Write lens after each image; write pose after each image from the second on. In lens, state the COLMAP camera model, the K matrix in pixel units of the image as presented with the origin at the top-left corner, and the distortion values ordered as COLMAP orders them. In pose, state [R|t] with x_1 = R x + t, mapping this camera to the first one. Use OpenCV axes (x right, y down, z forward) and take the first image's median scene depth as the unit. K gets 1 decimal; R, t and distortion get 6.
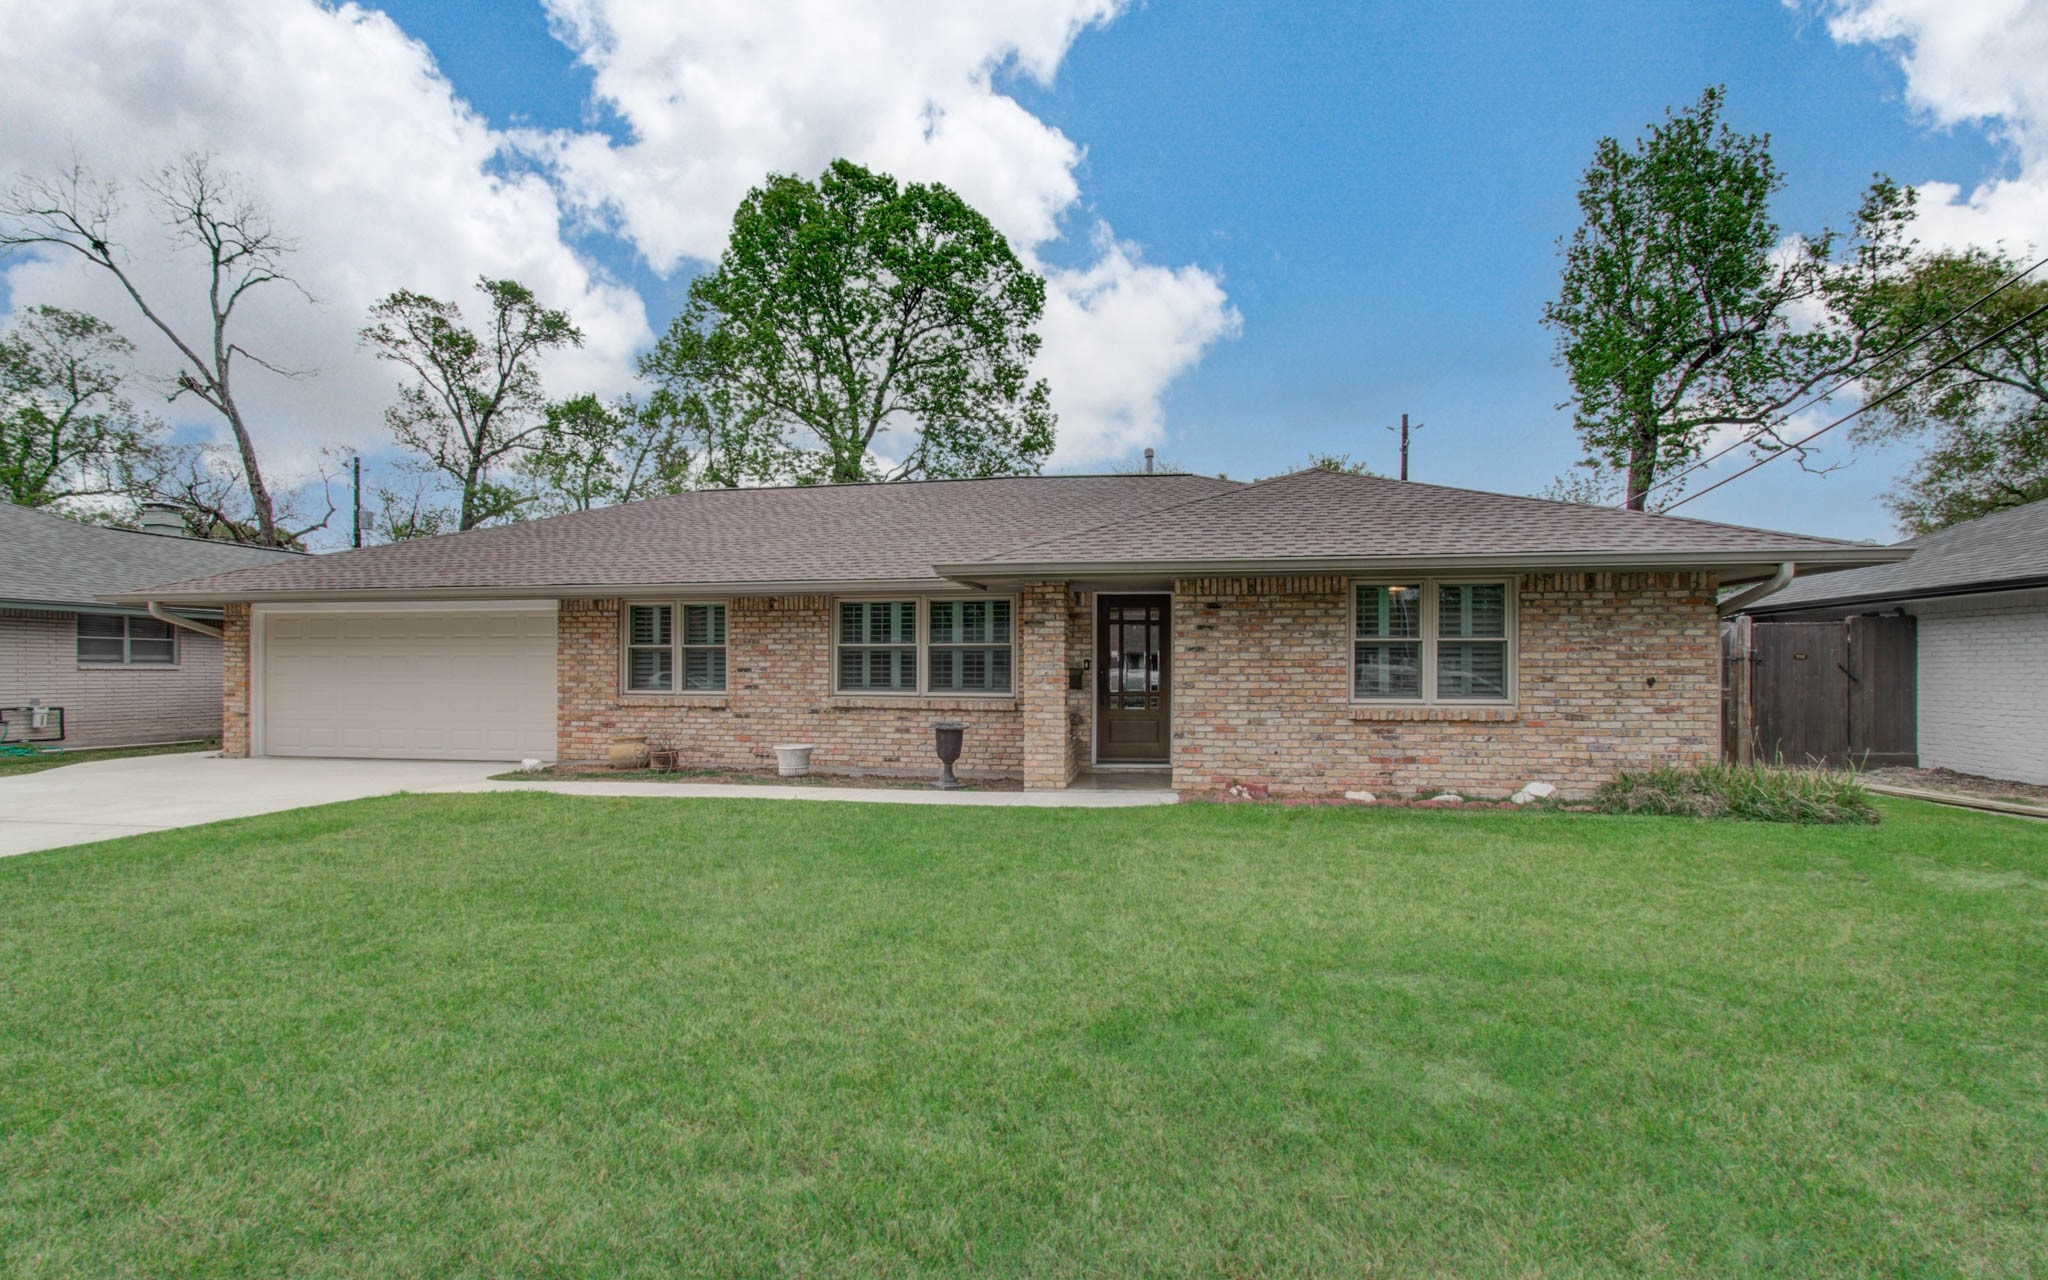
lens RADIAL K [[853.7, 0, 1076.7], [0, 853.7, 669.5], [0, 0, 1]] dist [-0.008360, 0.001329]
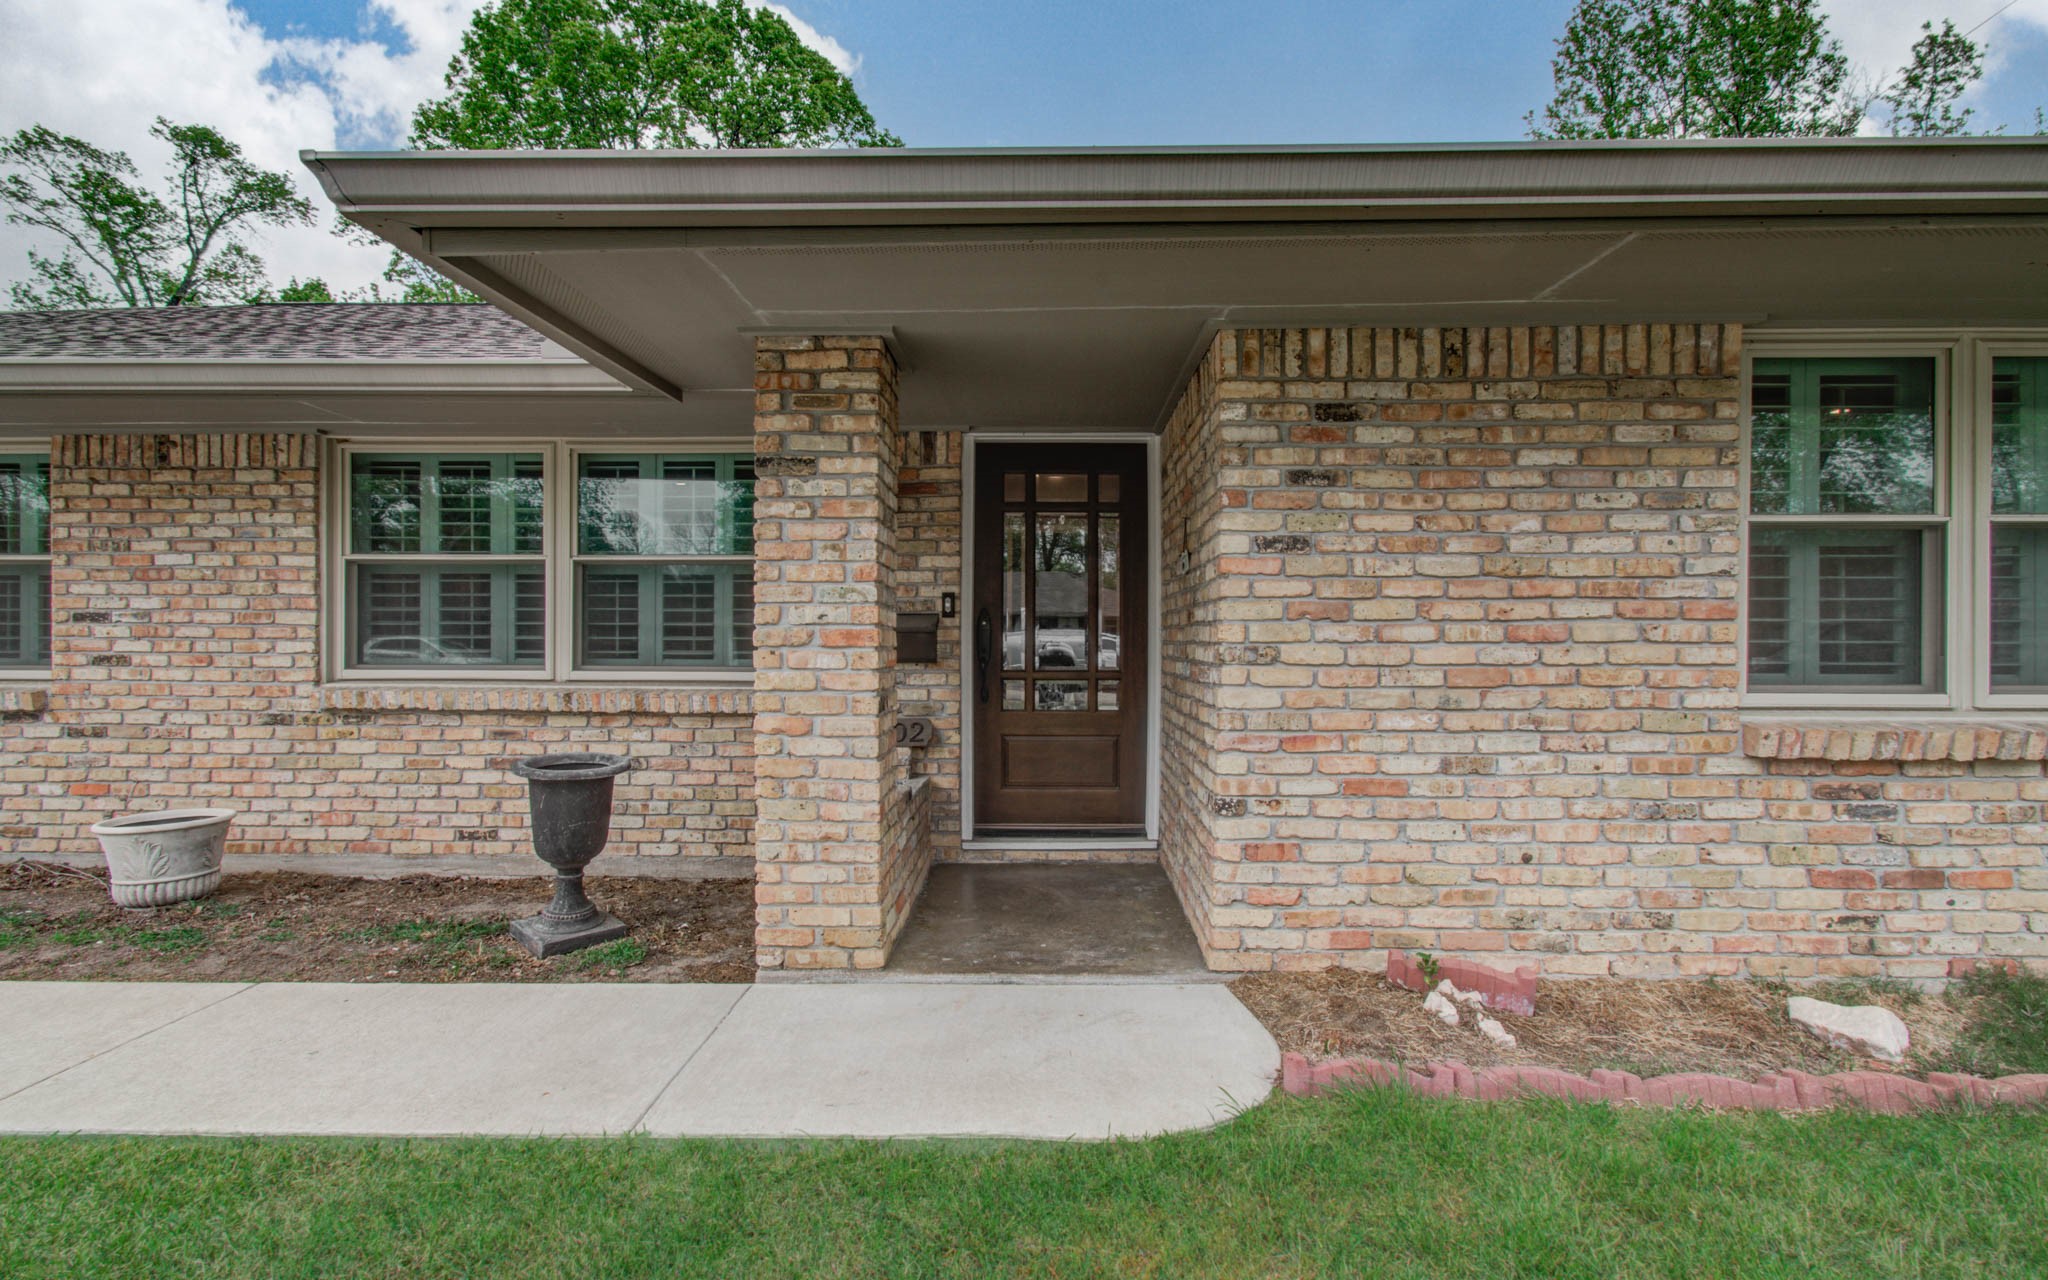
lens RADIAL K [[853.7, 0, 1052.6], [0, 853.7, 629.2], [0, 0, 1]] dist [-0.008360, 0.001329]
pose [[0.992294, 0.001298, 0.123897, 0.009143], [-0.000370, 0.999972, -0.007510, 0.009070], [-0.123903, 0.007406, 0.992267, 0.552632]]
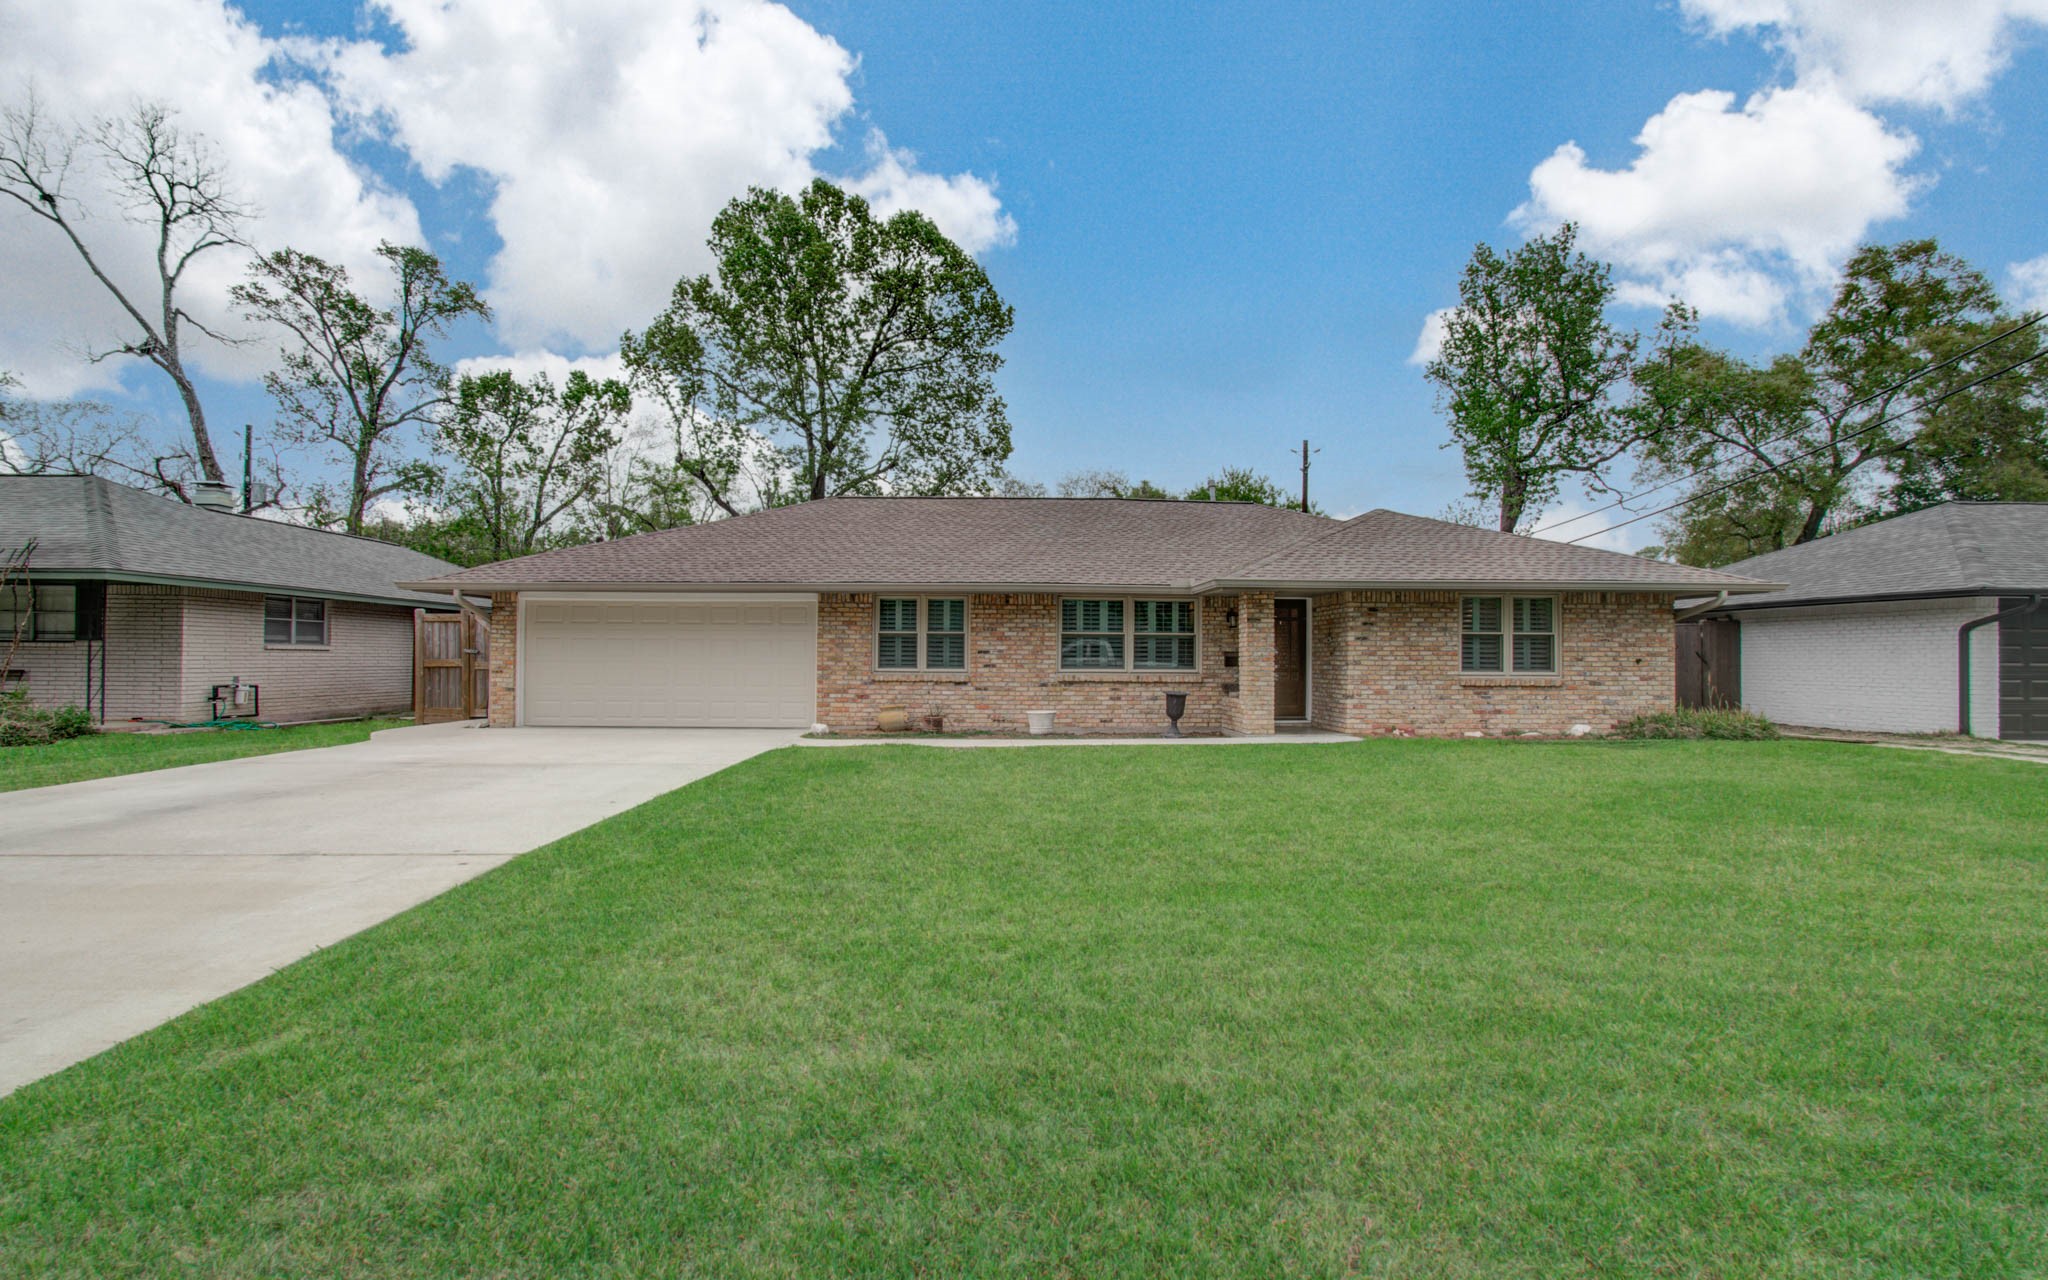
lens RADIAL K [[853.7, 0, 1059.5], [0, 853.7, 642.8], [0, 0, 1]] dist [-0.008360, 0.001329]
pose [[0.981686, 0.007272, 0.190369, -0.525024], [-0.003686, 0.999809, -0.019183, 0.011042], [-0.190472, 0.018130, 0.981525, -0.277890]]
